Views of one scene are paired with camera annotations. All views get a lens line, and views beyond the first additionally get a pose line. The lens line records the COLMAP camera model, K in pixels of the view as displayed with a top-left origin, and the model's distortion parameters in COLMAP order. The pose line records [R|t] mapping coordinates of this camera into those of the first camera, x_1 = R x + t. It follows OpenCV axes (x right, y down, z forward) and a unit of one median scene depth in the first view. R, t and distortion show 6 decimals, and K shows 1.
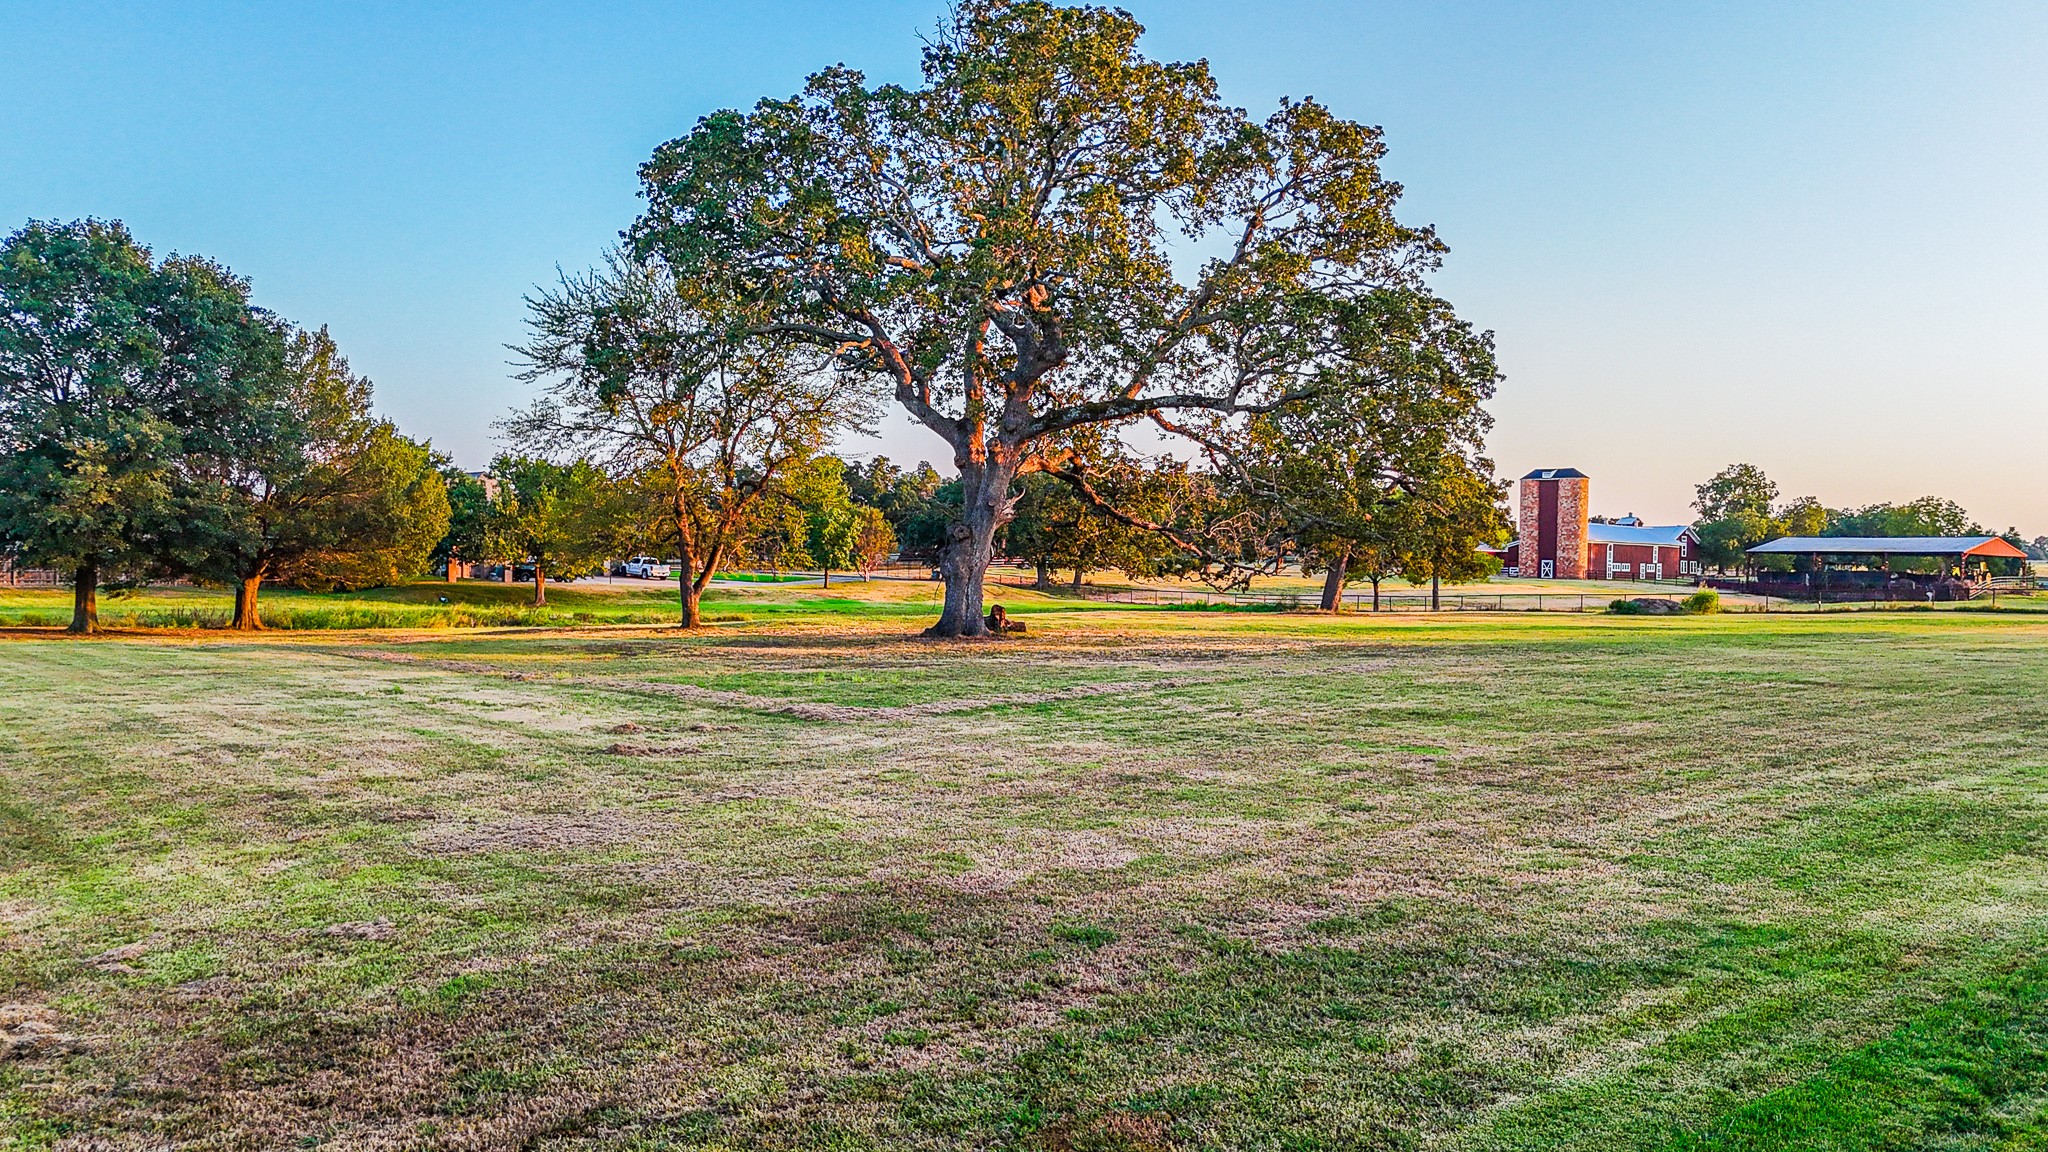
lens RADIAL K [[1499.6, 0, 1024.0], [0, 1499.6, 576.0], [0, 0, 1]] dist [0.074175, -0.069494]
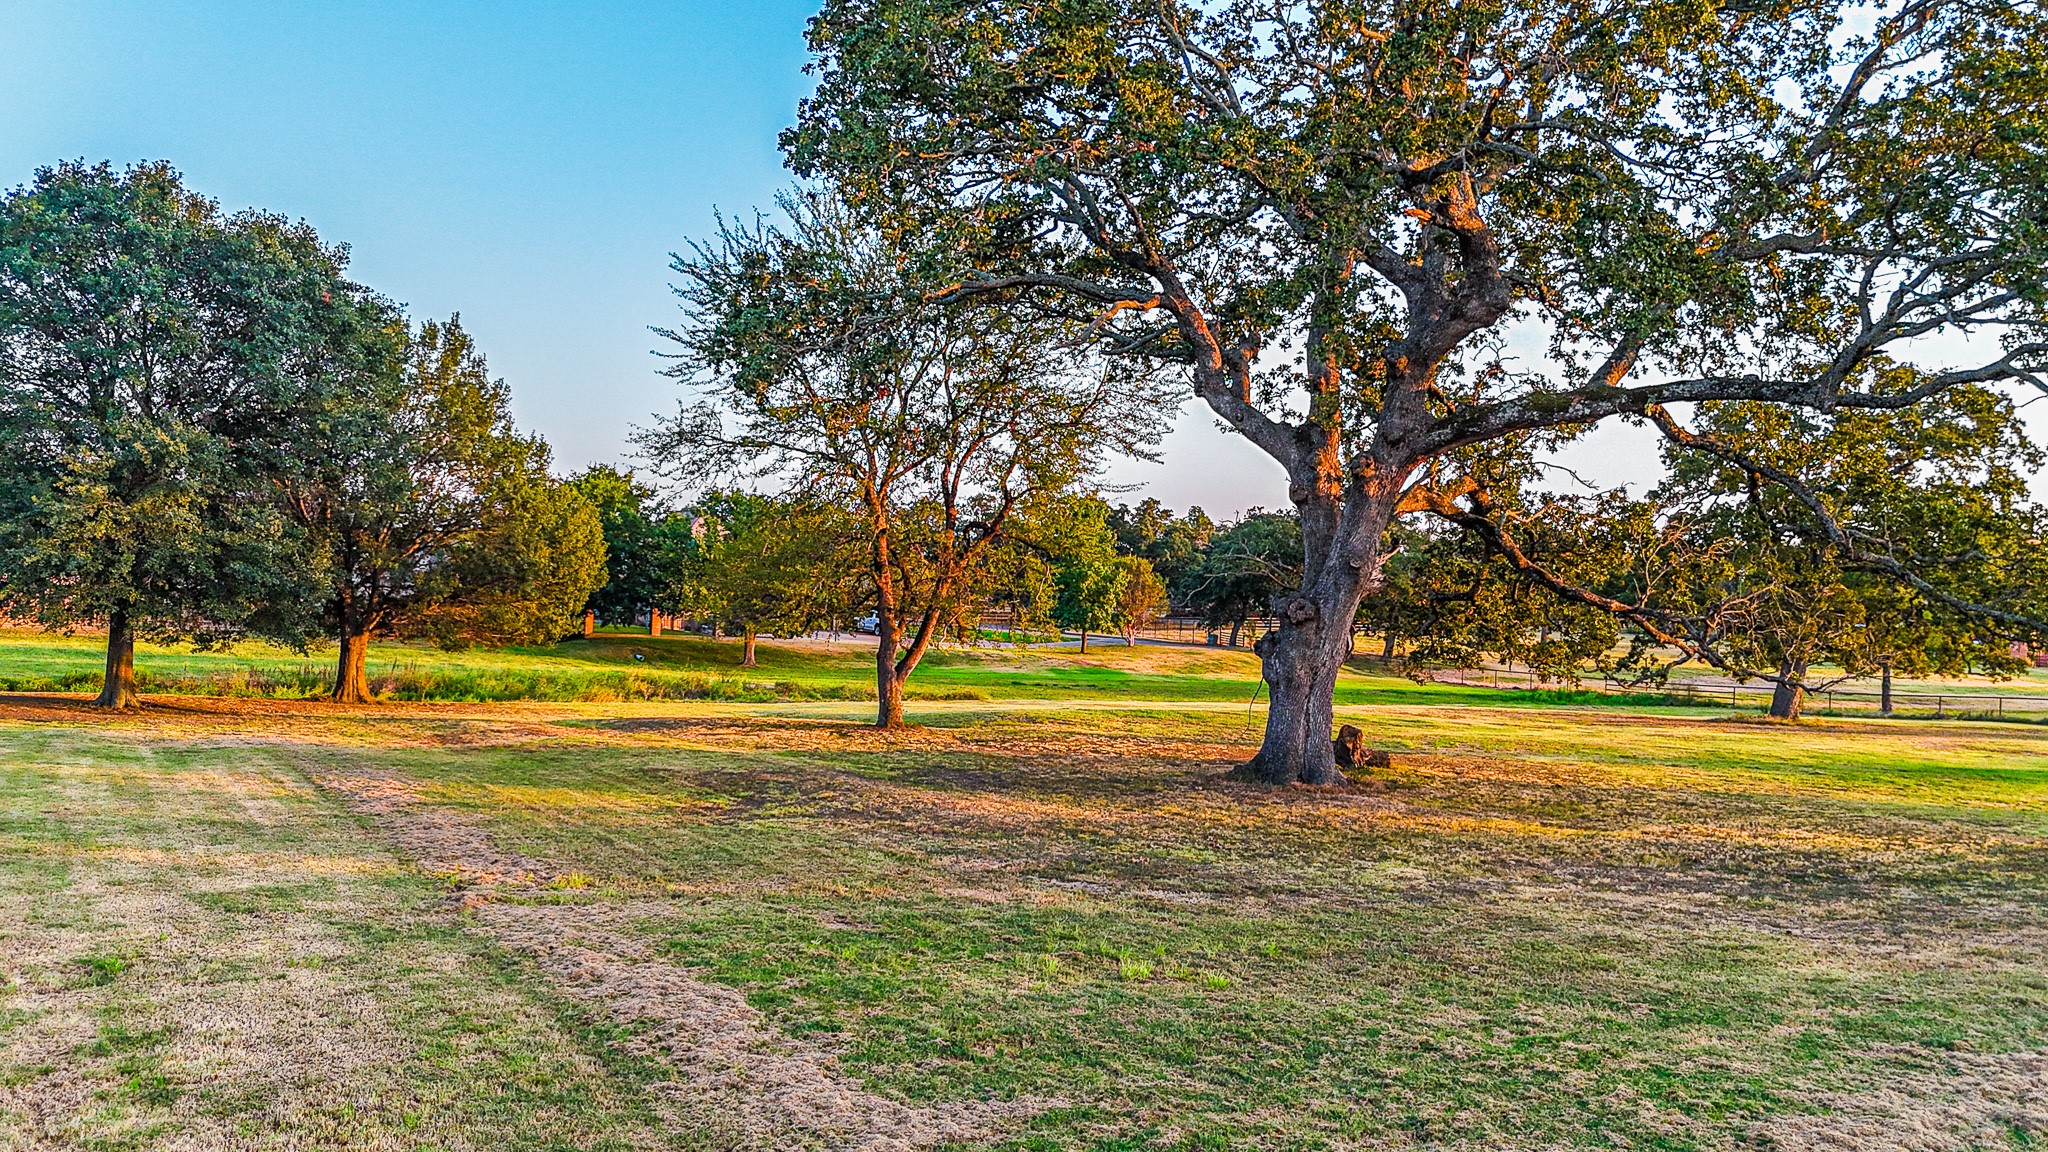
lens RADIAL K [[1499.6, 0, 1024.0], [0, 1499.6, 576.0], [0, 0, 1]] dist [0.074175, -0.069494]
pose [[0.984730, 0.023490, -0.172499, -0.039959], [-0.028971, 0.999150, -0.029325, -0.018320], [0.171664, 0.033875, 0.984573, 0.322731]]
